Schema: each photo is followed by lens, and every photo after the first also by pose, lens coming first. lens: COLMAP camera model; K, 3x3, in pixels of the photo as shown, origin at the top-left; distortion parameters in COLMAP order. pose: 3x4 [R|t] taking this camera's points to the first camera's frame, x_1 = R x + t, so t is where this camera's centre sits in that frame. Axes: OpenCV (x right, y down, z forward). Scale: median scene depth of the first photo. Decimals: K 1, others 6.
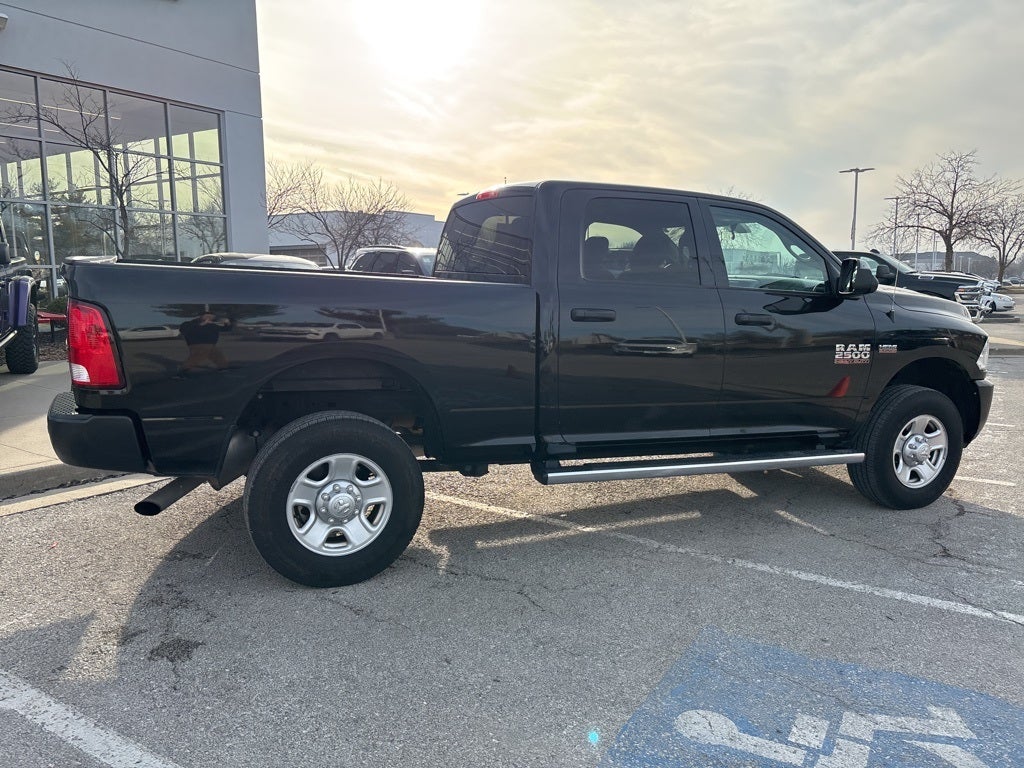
lens RADIAL K [[779.6, 0, 512.9], [0, 779.6, 376.2], [0, 0, 1]] dist [0.044167, -0.051749]
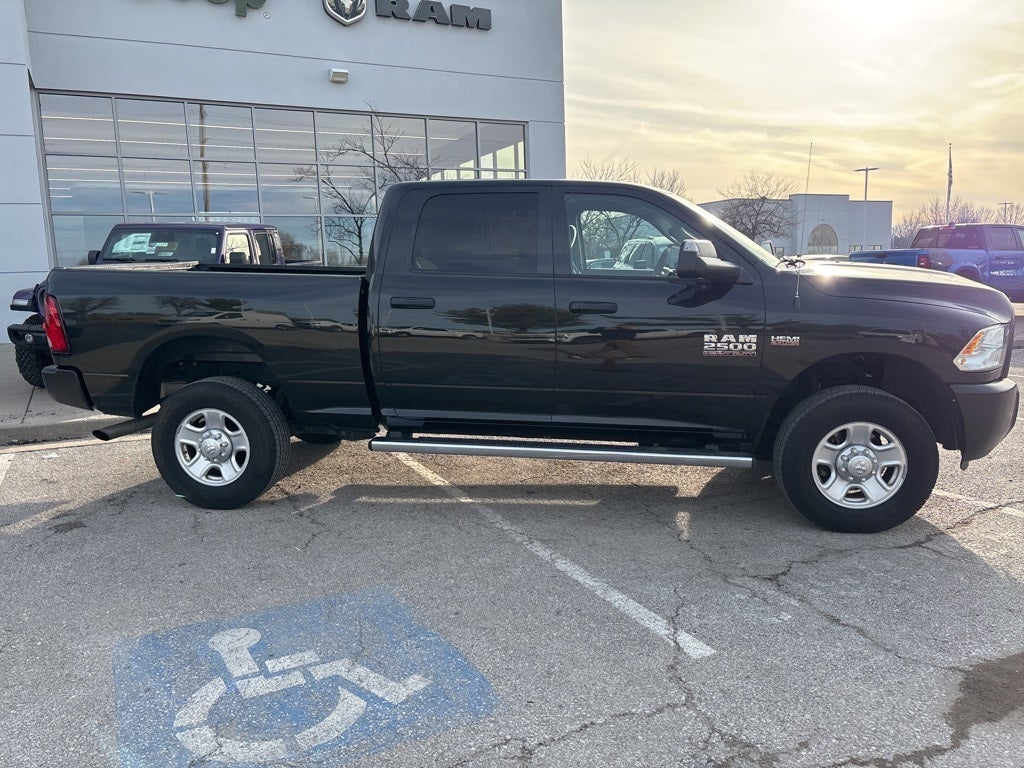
lens RADIAL K [[779.6, 0, 510.1], [0, 779.6, 387.3], [0, 0, 1]] dist [0.044167, -0.051749]
pose [[0.853310, 0.052362, -0.518768, 0.674198], [-0.038583, 0.998558, 0.037325, -0.004072], [0.519974, -0.011834, 0.854100, 0.101795]]
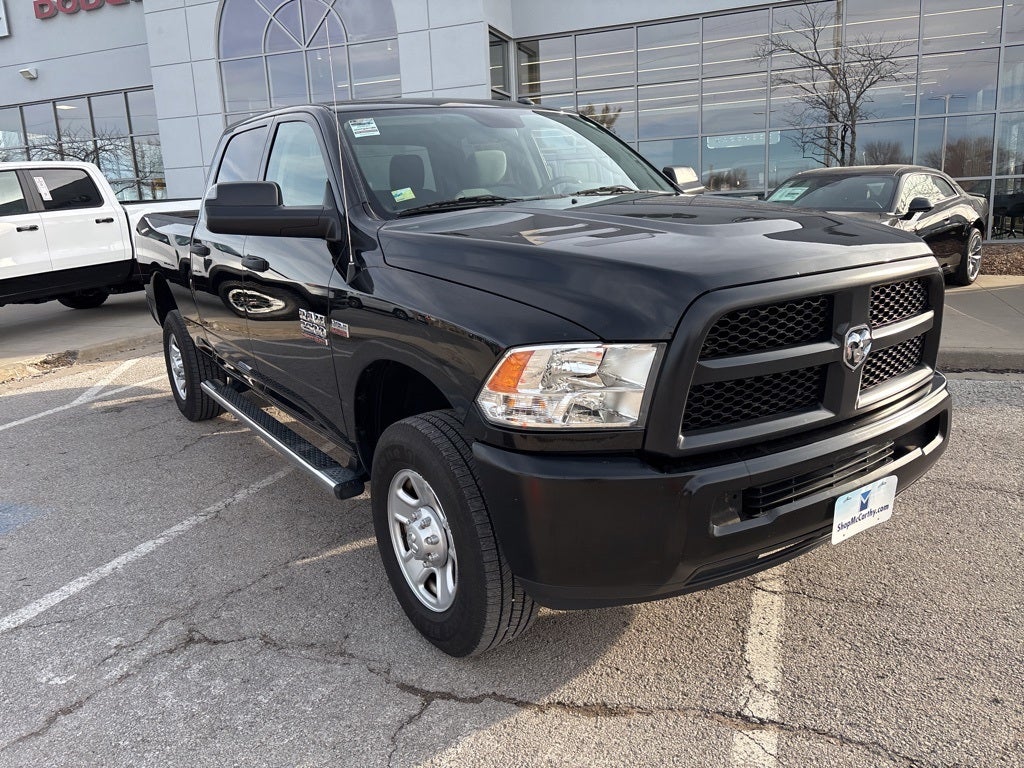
lens RADIAL K [[779.6, 0, 505.0], [0, 779.6, 383.2], [0, 0, 1]] dist [0.044167, -0.051749]
pose [[0.182280, 0.198706, -0.962959, 1.076202], [-0.080802, 0.979081, 0.186737, -0.113928], [0.979921, 0.043771, 0.194523, 1.014303]]
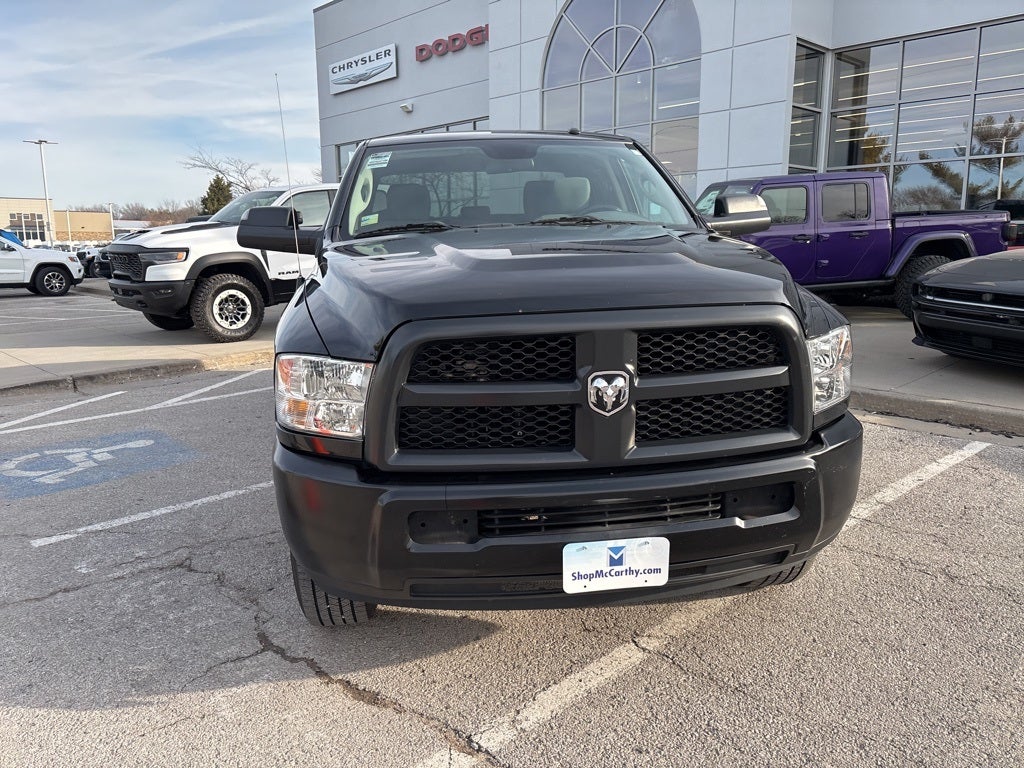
lens RADIAL K [[779.6, 0, 499.3], [0, 779.6, 389.5], [0, 0, 1]] dist [0.044167, -0.051749]
pose [[-0.277475, 0.179312, -0.943851, 1.097762], [-0.112419, 0.969619, 0.217257, -0.156350], [0.954133, 0.166390, -0.248887, 1.359436]]
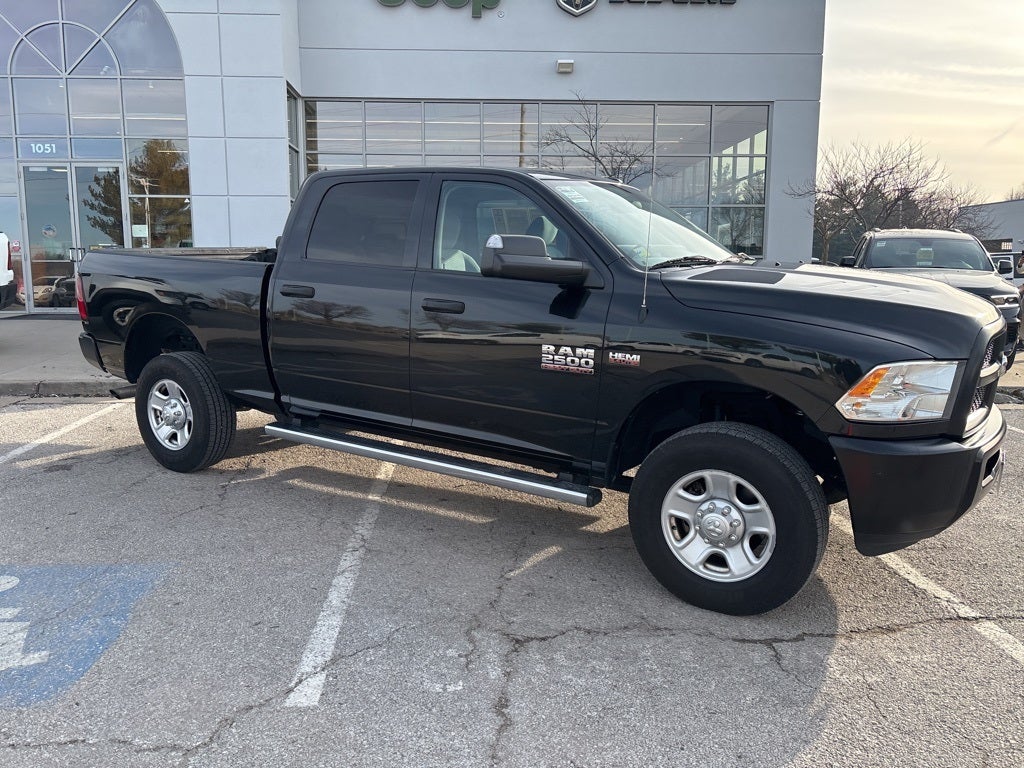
lens RADIAL K [[779.6, 0, 507.1], [0, 779.6, 378.6], [0, 0, 1]] dist [0.044167, -0.051749]
pose [[0.562859, 0.119096, -0.817928, 1.002998], [-0.108137, 0.991670, 0.069979, -0.055319], [0.819449, 0.049060, 0.571049, 0.513382]]
